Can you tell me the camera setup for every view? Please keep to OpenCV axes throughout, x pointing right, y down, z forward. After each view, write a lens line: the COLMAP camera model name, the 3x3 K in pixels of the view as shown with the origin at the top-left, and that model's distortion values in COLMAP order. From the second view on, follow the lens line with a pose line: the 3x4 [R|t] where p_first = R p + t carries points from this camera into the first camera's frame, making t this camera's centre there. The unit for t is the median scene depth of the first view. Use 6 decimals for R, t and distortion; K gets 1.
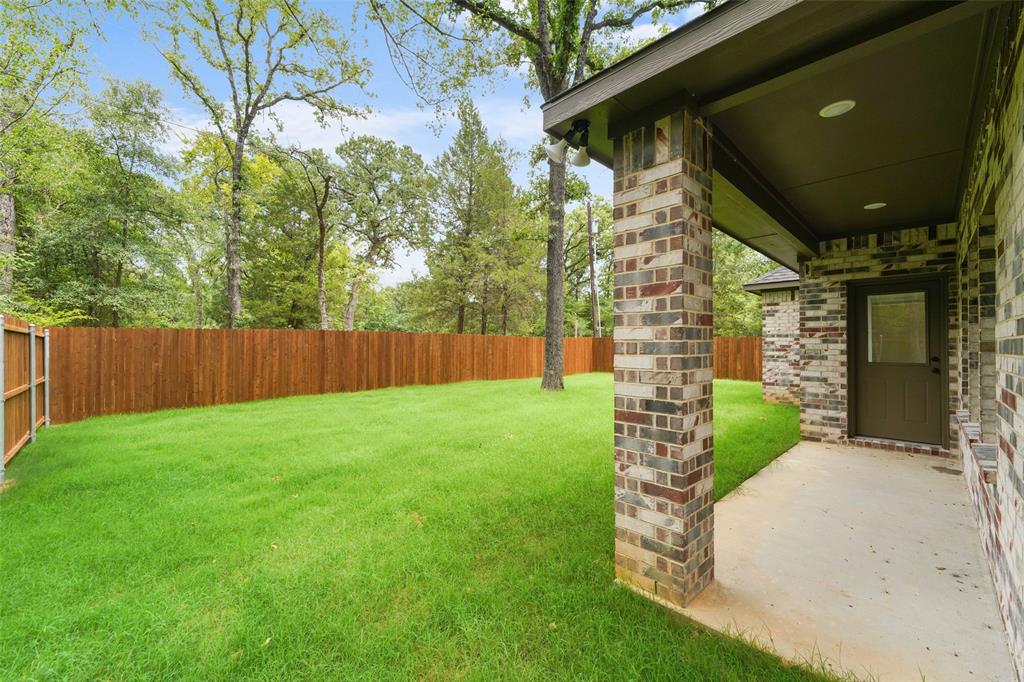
lens RADIAL K [[409.4, 0, 512.3], [0, 409.4, 342.7], [0, 0, 1]] dist [0.006991, -0.001705]
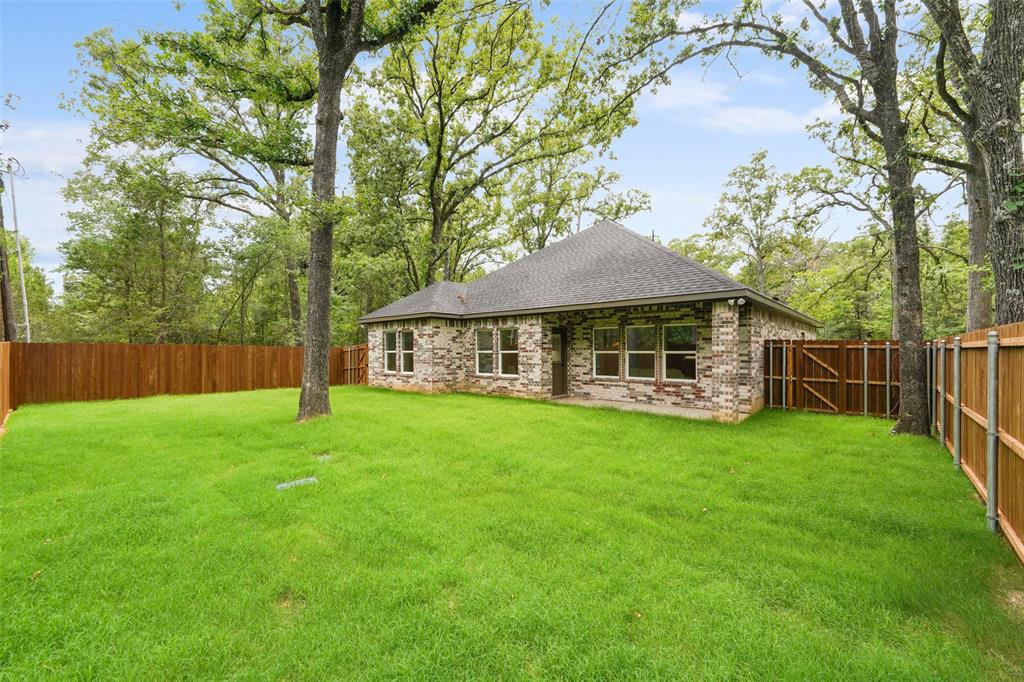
lens RADIAL K [[409.4, 0, 511.9], [0, 409.4, 345.5], [0, 0, 1]] dist [0.006991, -0.001705]
pose [[-0.053711, 0.003921, 0.998549, -0.624017], [-0.004486, 0.999981, -0.004168, -0.017092], [-0.998546, -0.004704, -0.053693, 0.595240]]
